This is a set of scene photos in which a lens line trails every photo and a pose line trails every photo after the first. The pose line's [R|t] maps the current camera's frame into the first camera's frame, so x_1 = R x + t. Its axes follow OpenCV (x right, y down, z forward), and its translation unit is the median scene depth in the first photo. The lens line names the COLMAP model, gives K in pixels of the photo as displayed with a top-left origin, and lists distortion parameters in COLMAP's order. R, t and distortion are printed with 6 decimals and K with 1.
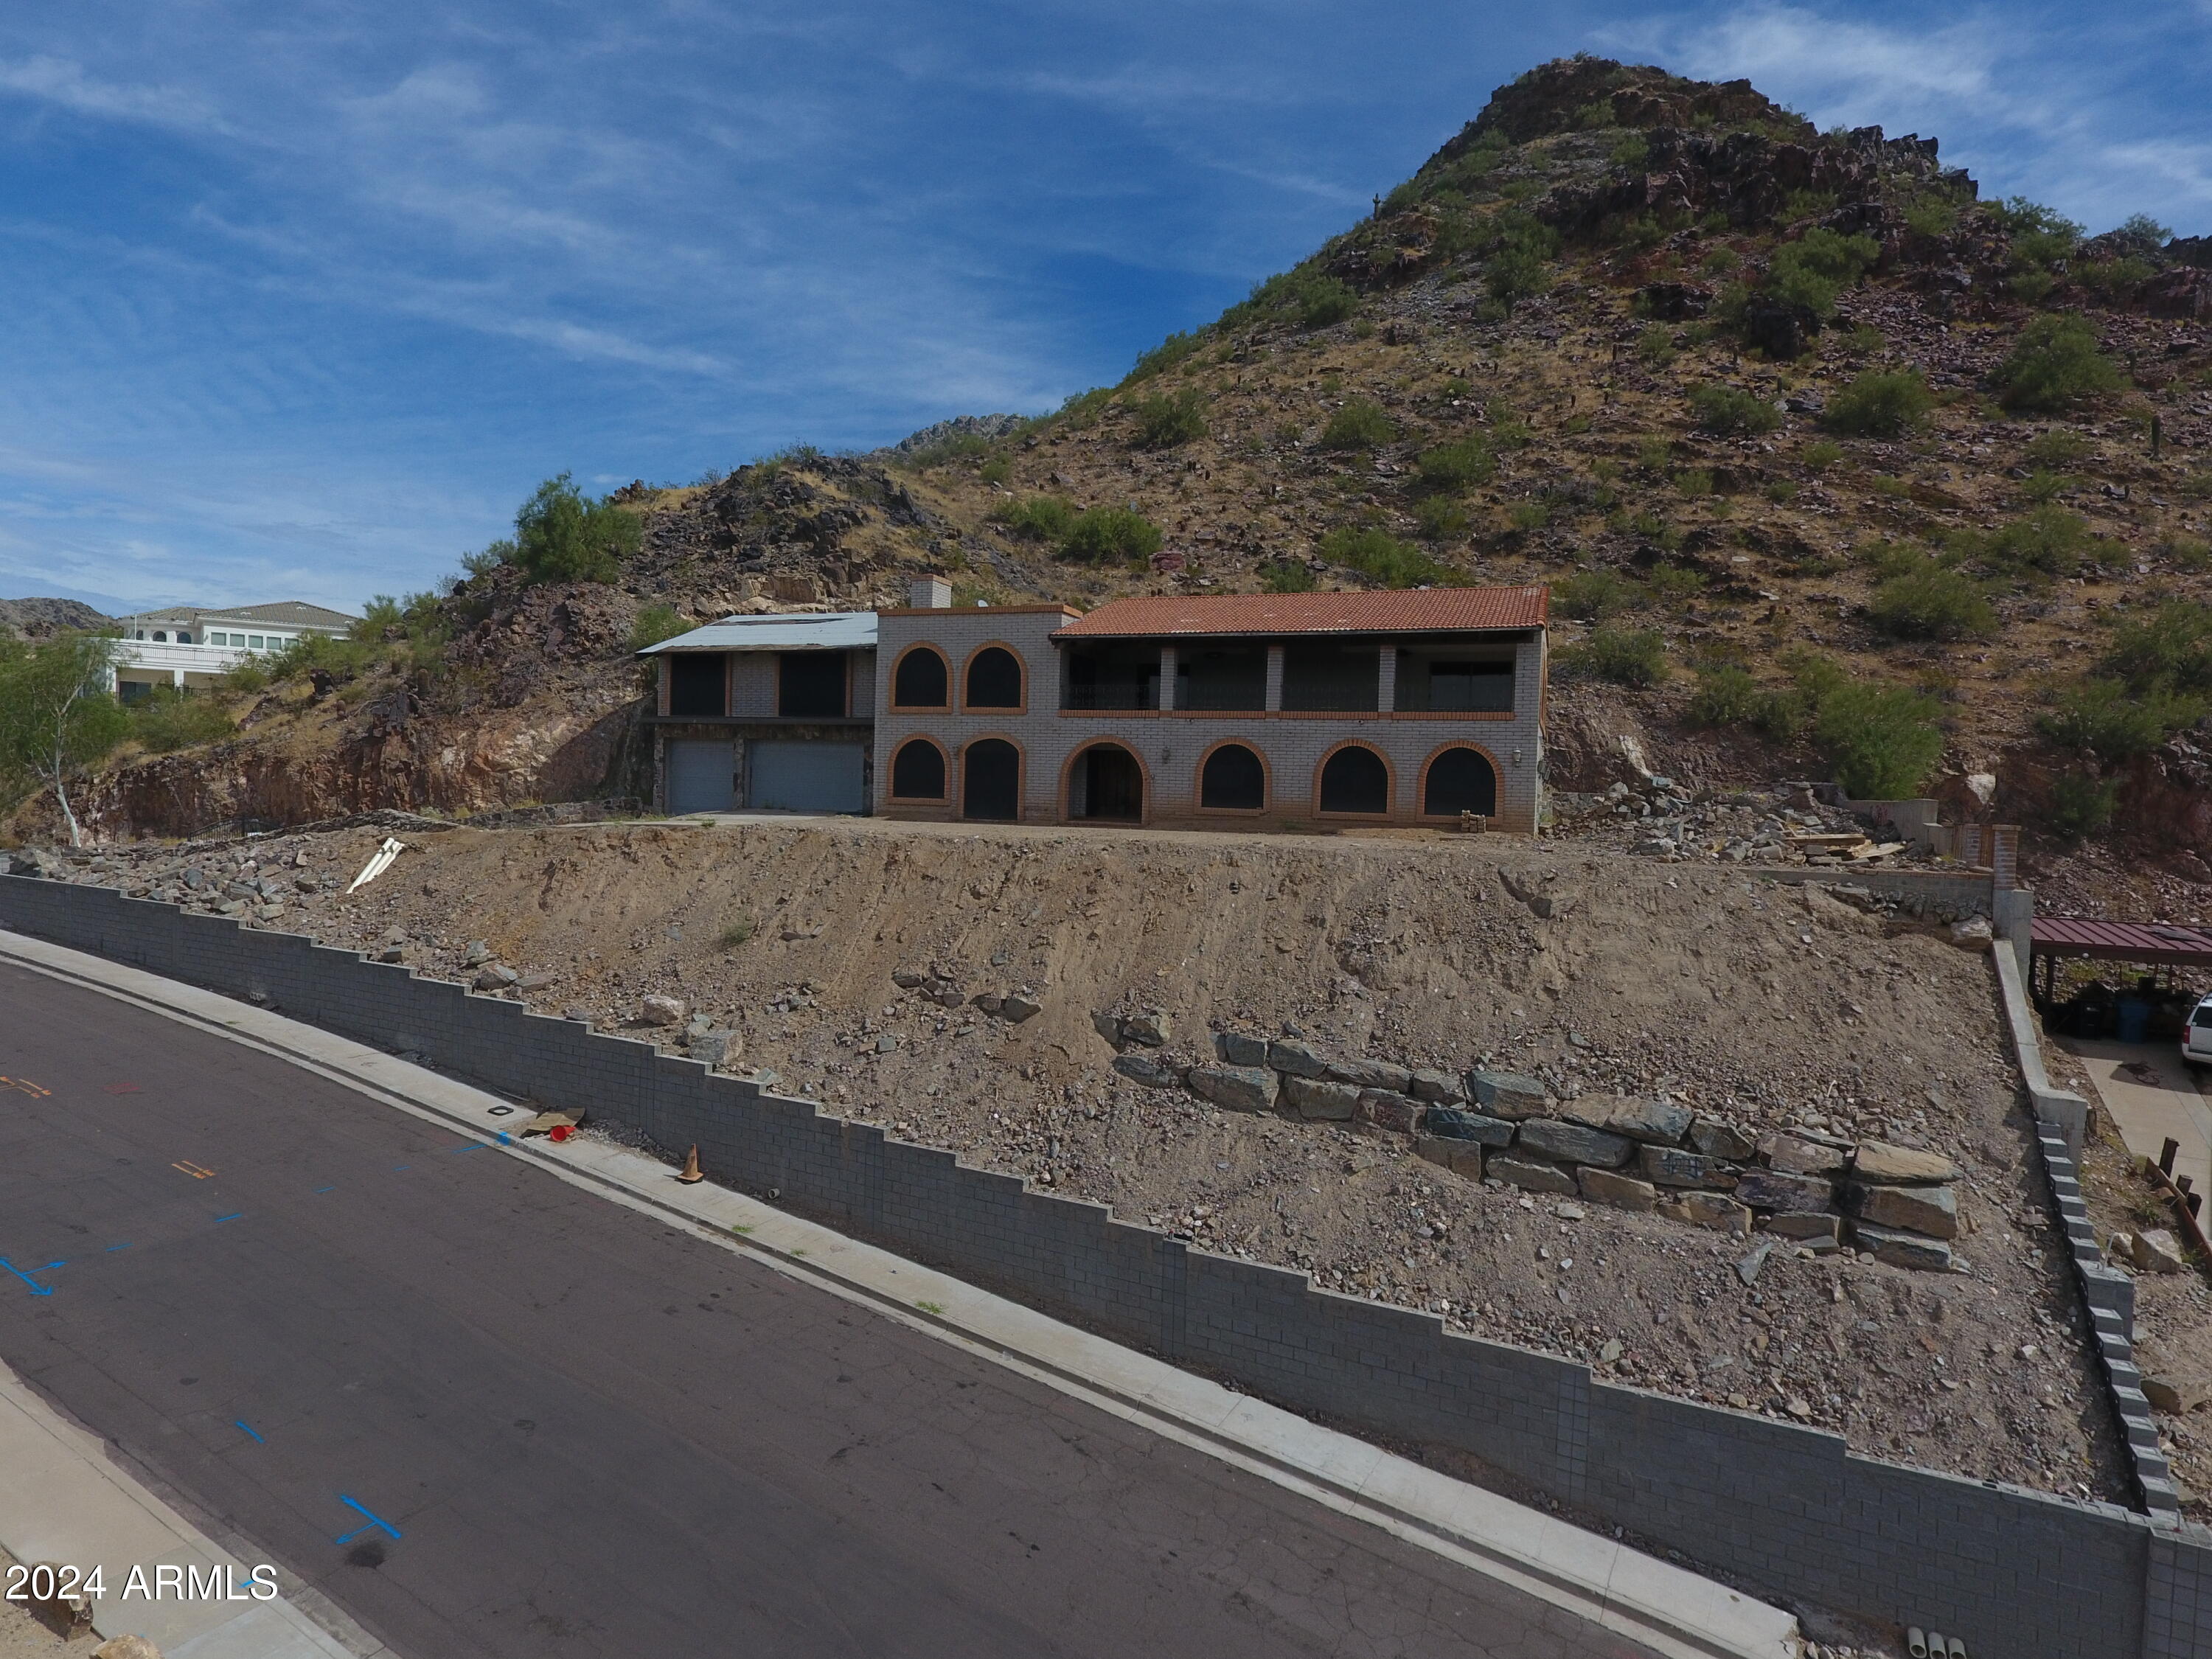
lens RADIAL K [[1291.5, 0, 1089.1], [0, 1291.5, 828.0], [0, 0, 1]] dist [0.007636, -0.002946]
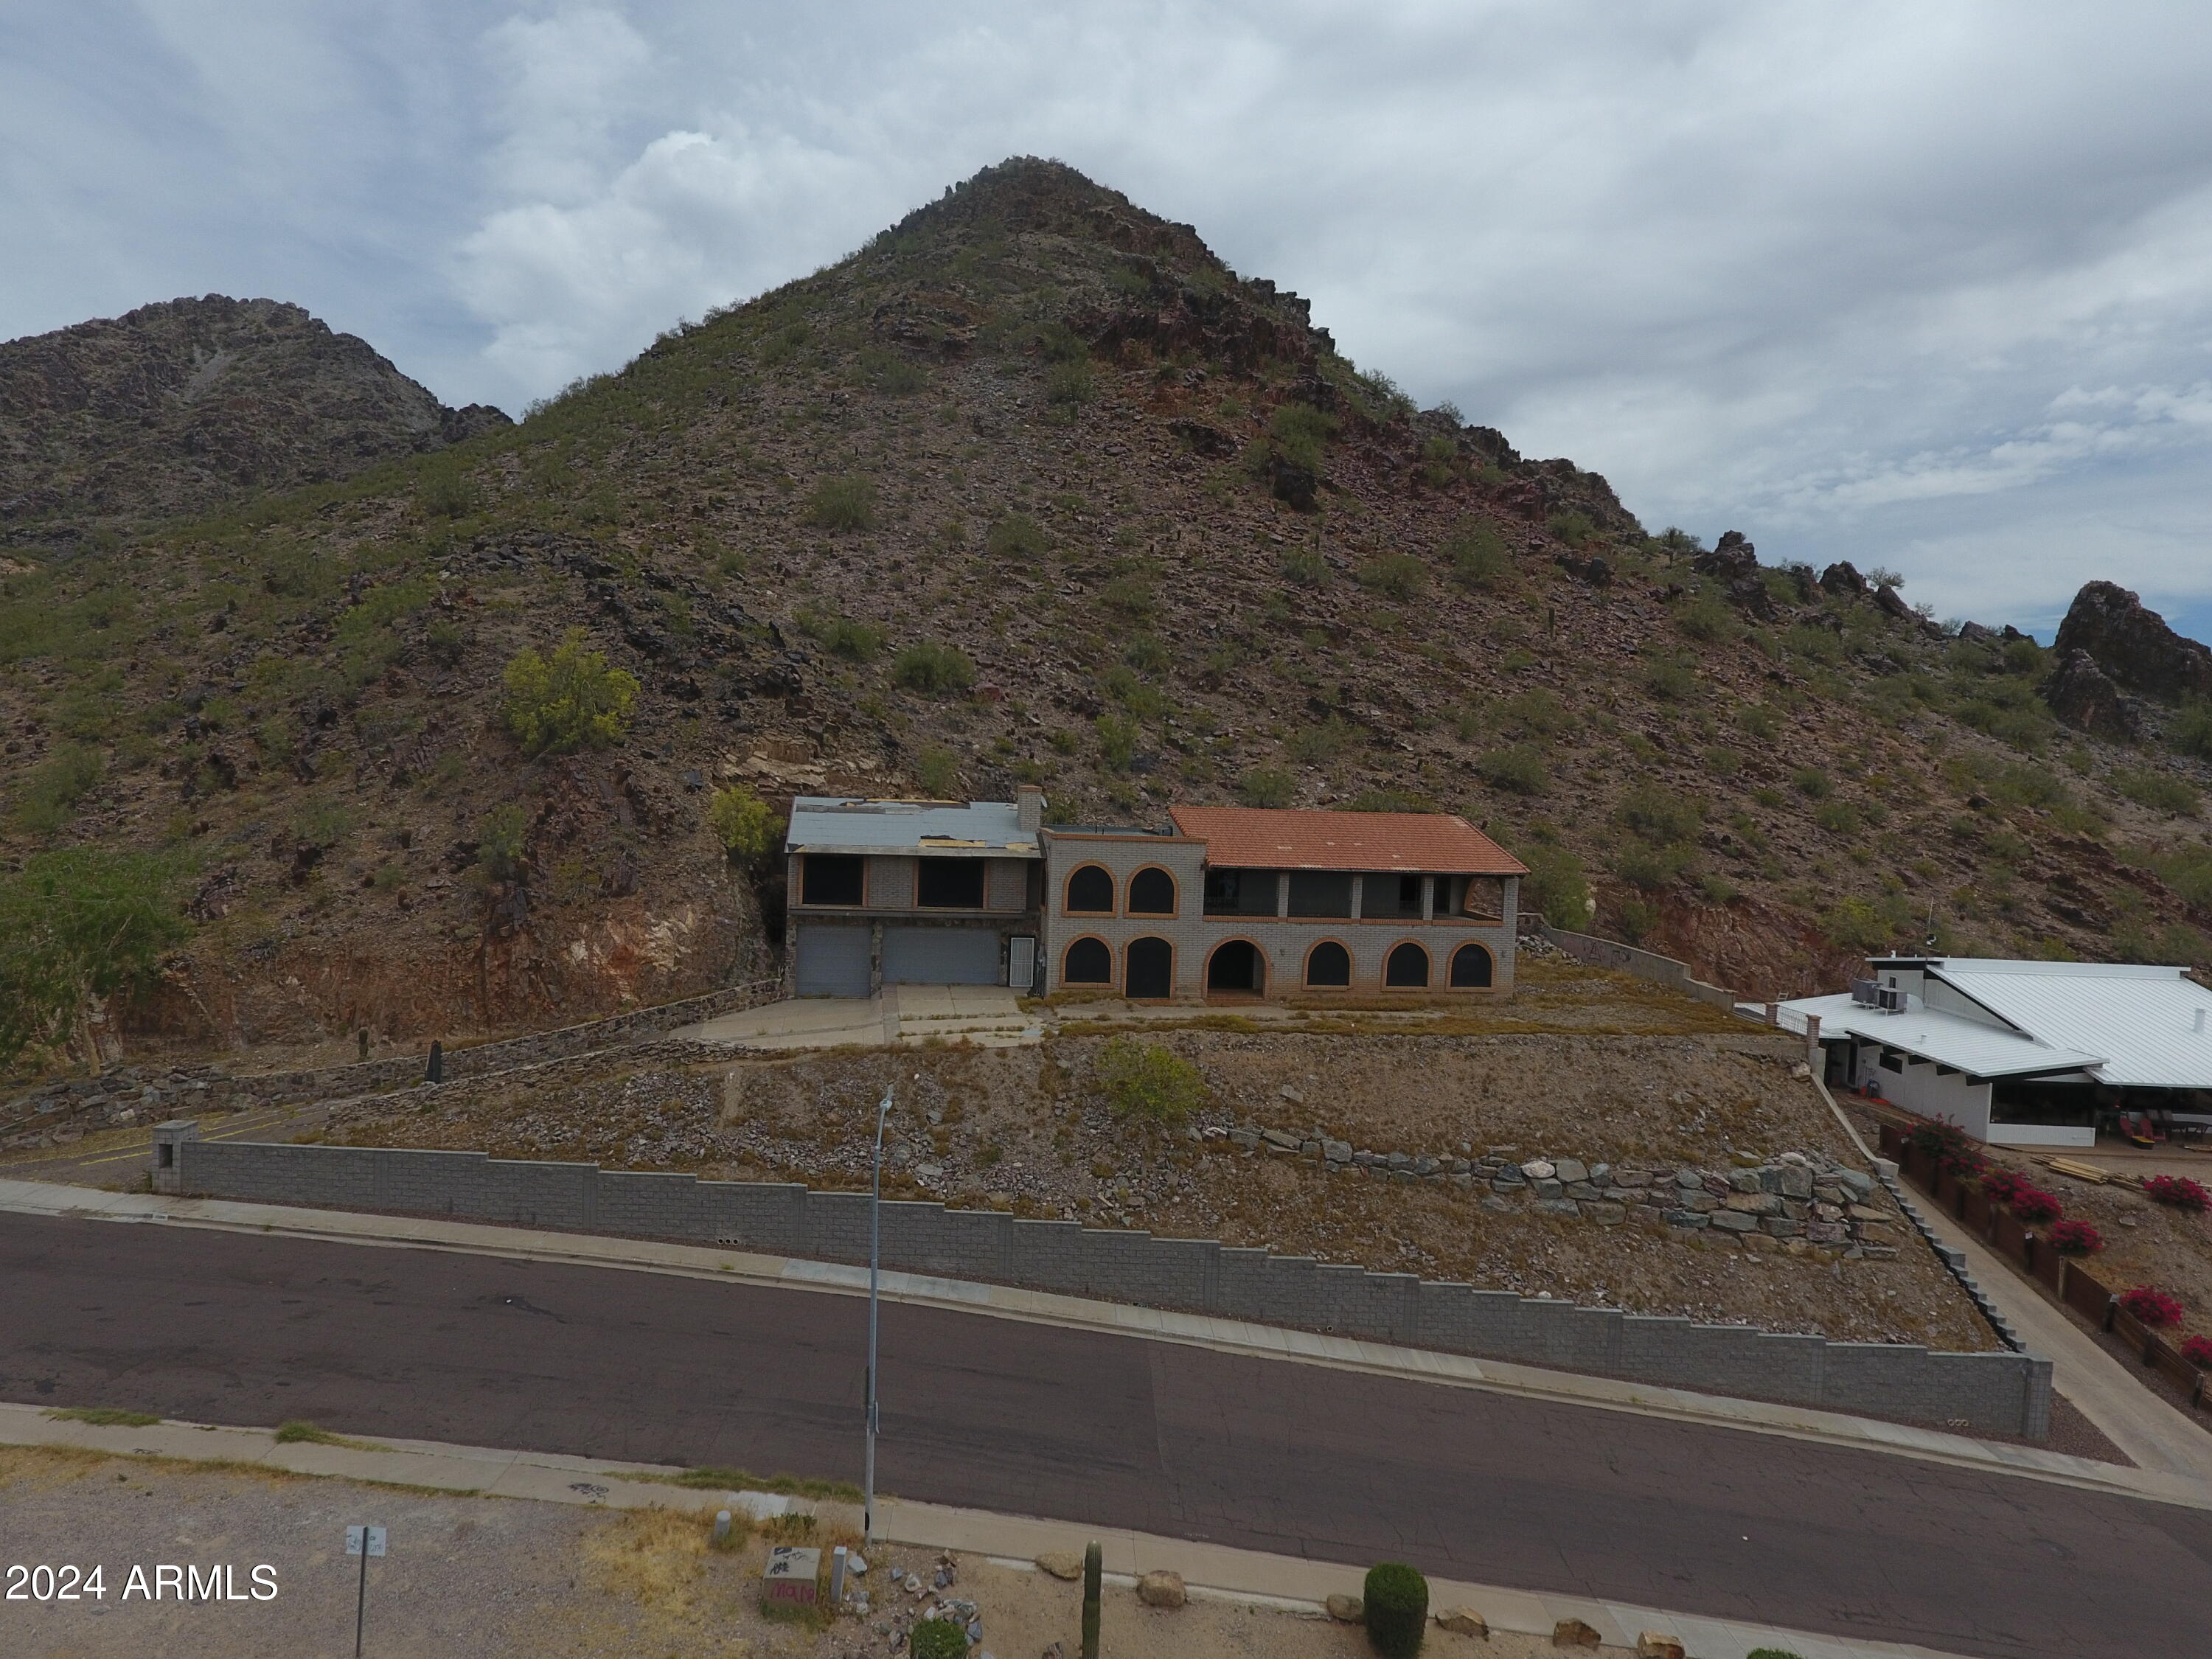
lens RADIAL K [[1291.5, 0, 1076.4], [0, 1291.5, 805.3], [0, 0, 1]] dist [0.007636, -0.002946]
pose [[0.870131, -0.014294, 0.492613, -0.769632], [0.000649, 0.999612, 0.027858, -0.234532], [-0.492820, -0.023921, 0.869803, -0.108996]]
